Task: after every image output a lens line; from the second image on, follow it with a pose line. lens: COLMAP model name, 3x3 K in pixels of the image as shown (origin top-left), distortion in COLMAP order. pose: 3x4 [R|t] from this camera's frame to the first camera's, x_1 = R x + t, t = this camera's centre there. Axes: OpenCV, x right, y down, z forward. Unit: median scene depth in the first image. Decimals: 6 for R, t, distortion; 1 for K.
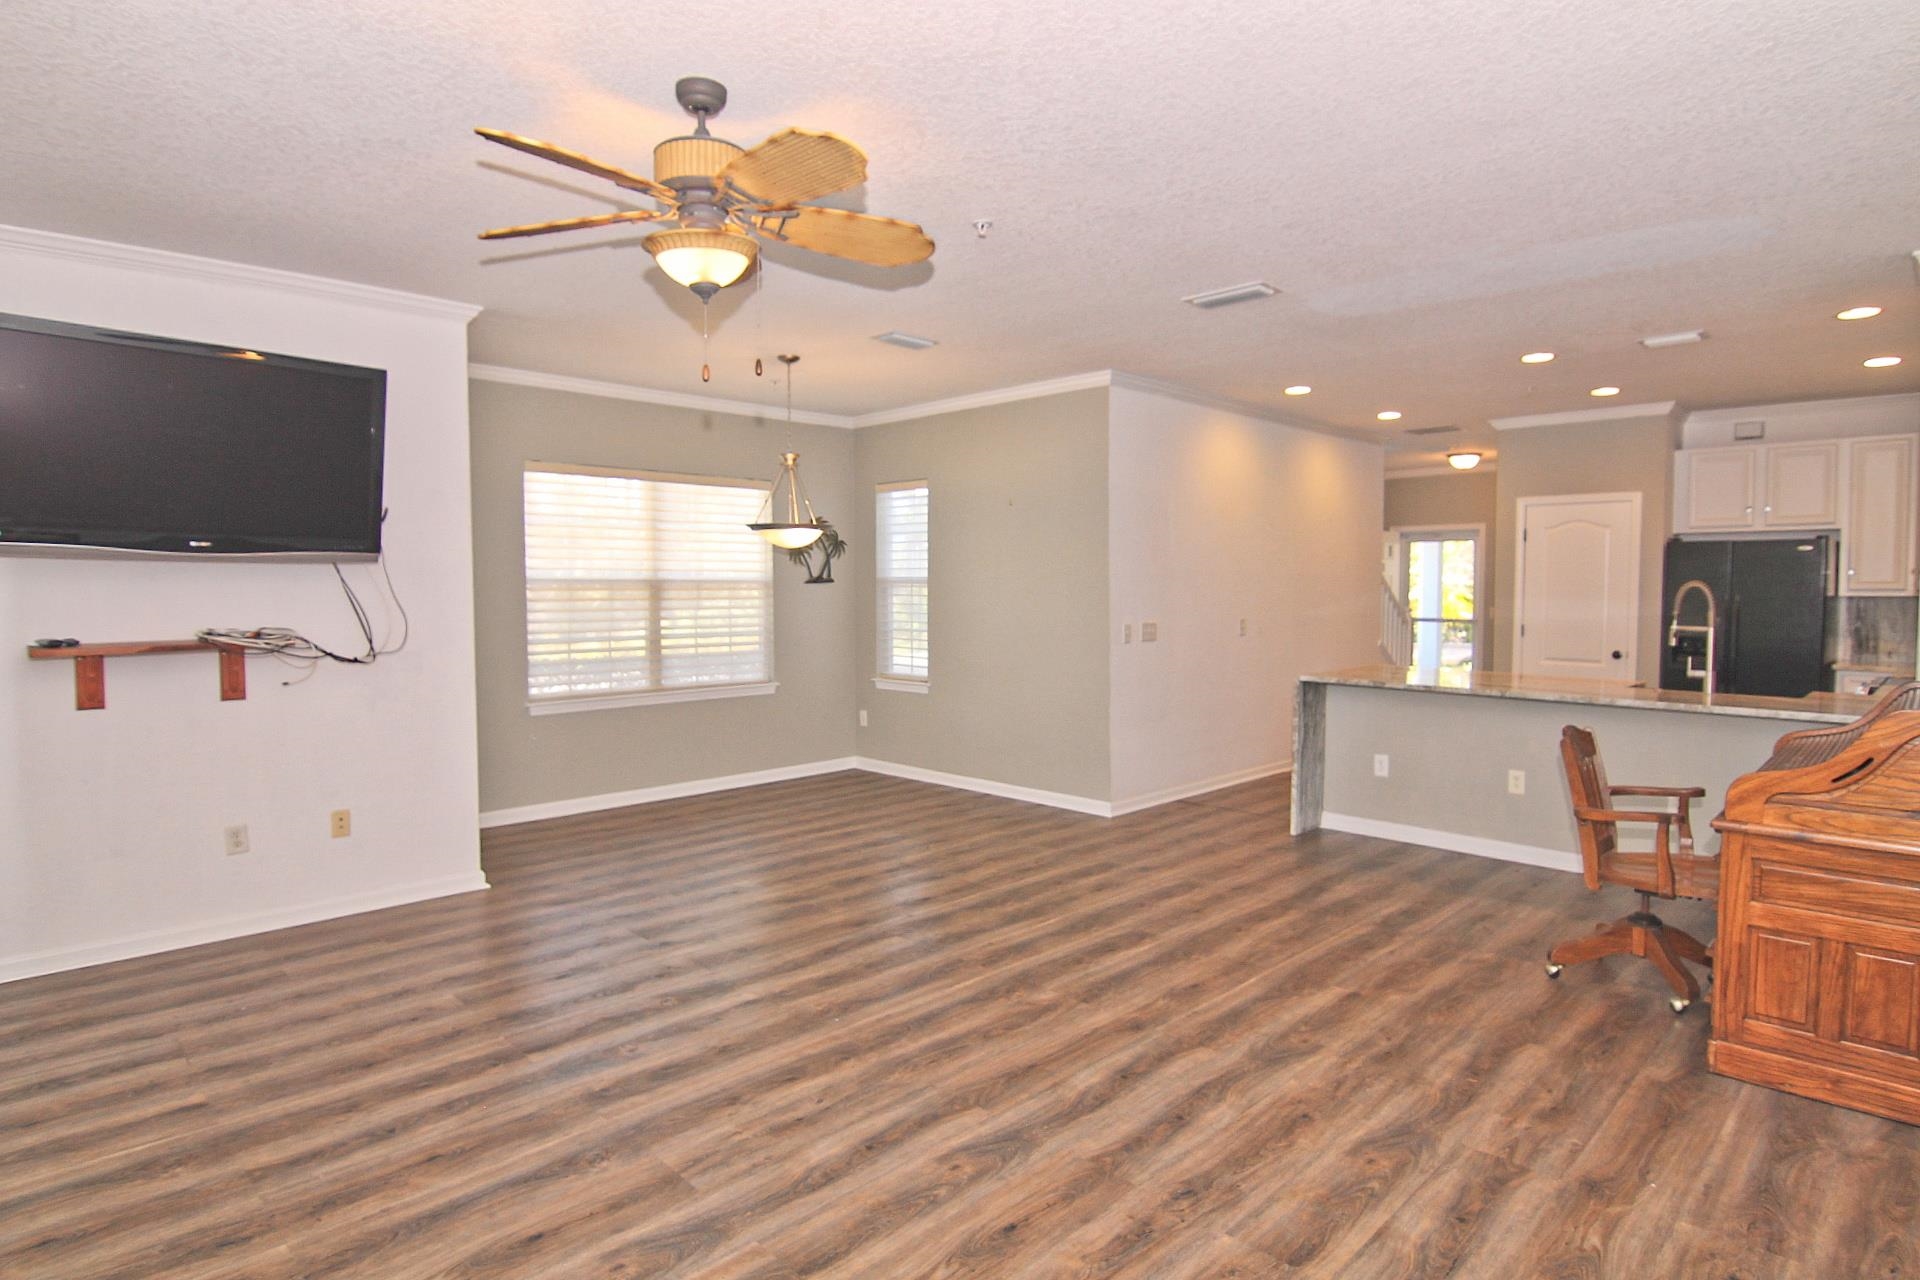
lens RADIAL K [[1022.1, 0, 962.0], [0, 1022.1, 641.6], [0, 0, 1]] dist [-0.005742, -0.001636]
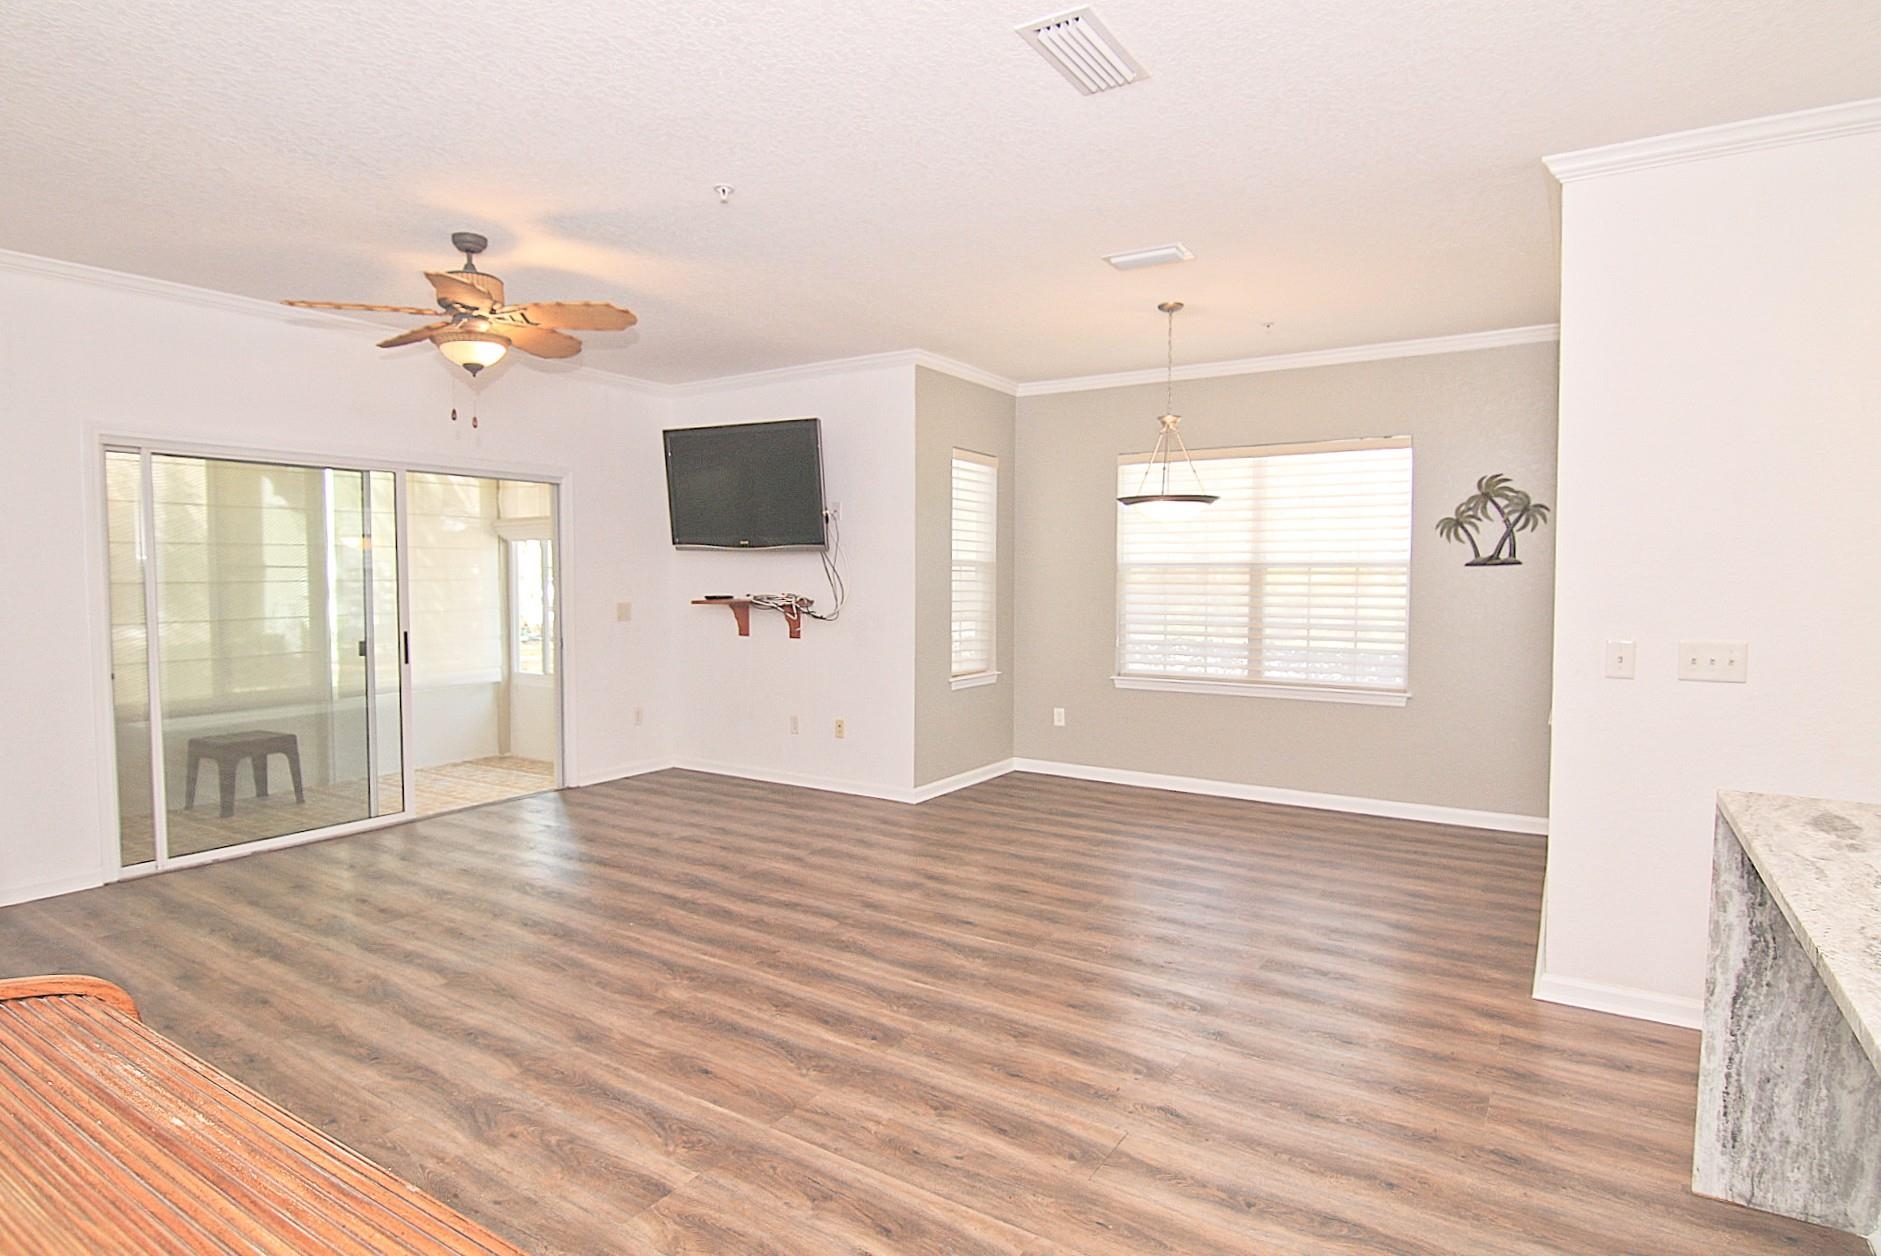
lens RADIAL K [[994.4, 0, 934.7], [0, 994.4, 622.2], [0, 0, 1]] dist [-0.005131, -0.002794]
pose [[0.213706, 0.049696, -0.975633, 0.844058], [-0.056444, 0.997665, 0.038454, -0.039857], [0.975266, 0.046851, 0.216012, 0.842243]]
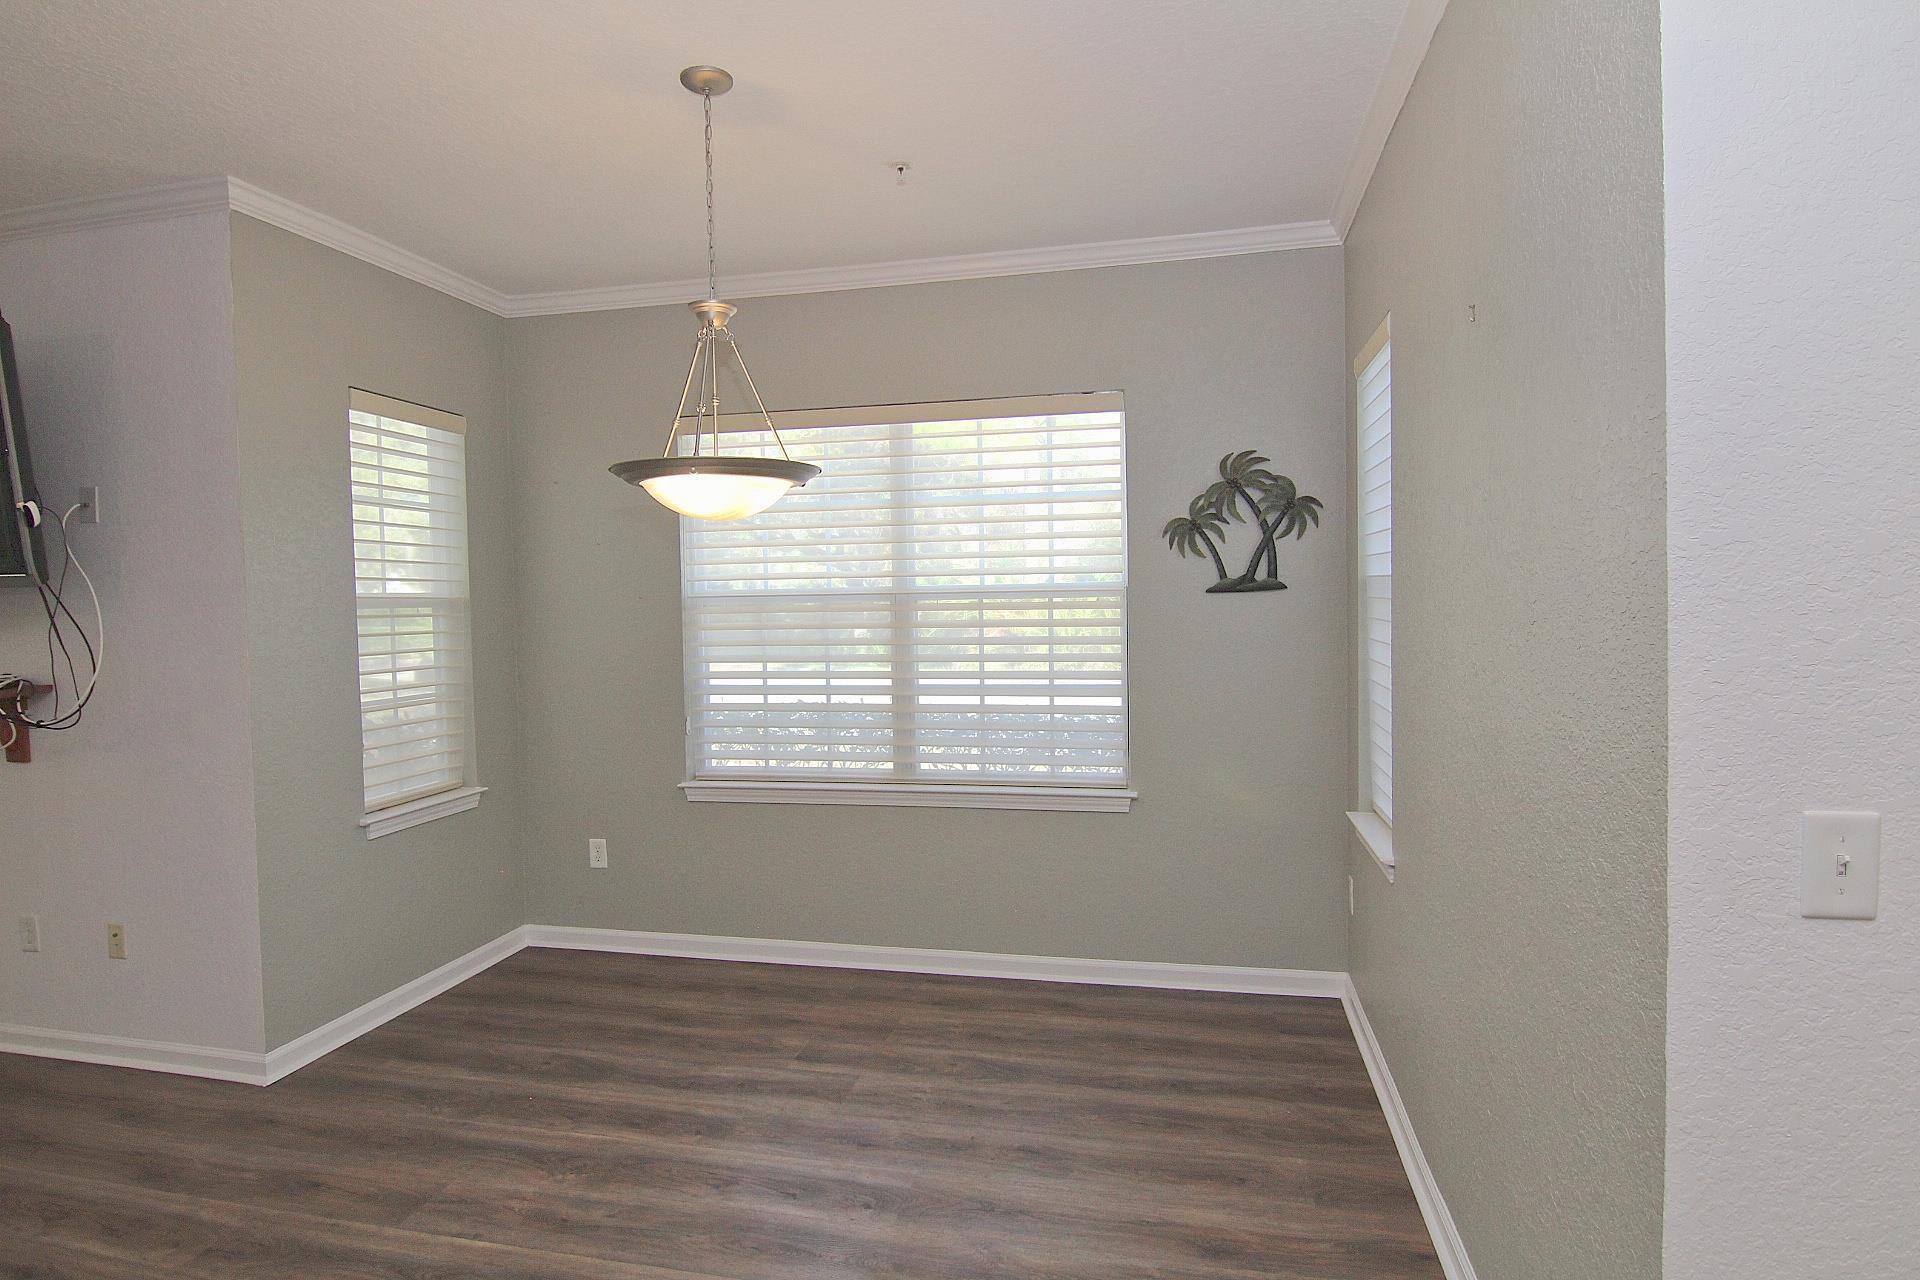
lens RADIAL K [[1025.0, 0, 963.9], [0, 1025.0, 634.0], [0, 0, 1]] dist [-0.022624, -0.001778]
pose [[0.542719, 0.023806, -0.839577, 0.339673], [-0.029256, 0.999527, 0.009430, -0.069608], [0.839405, 0.019445, 0.543159, 1.152188]]
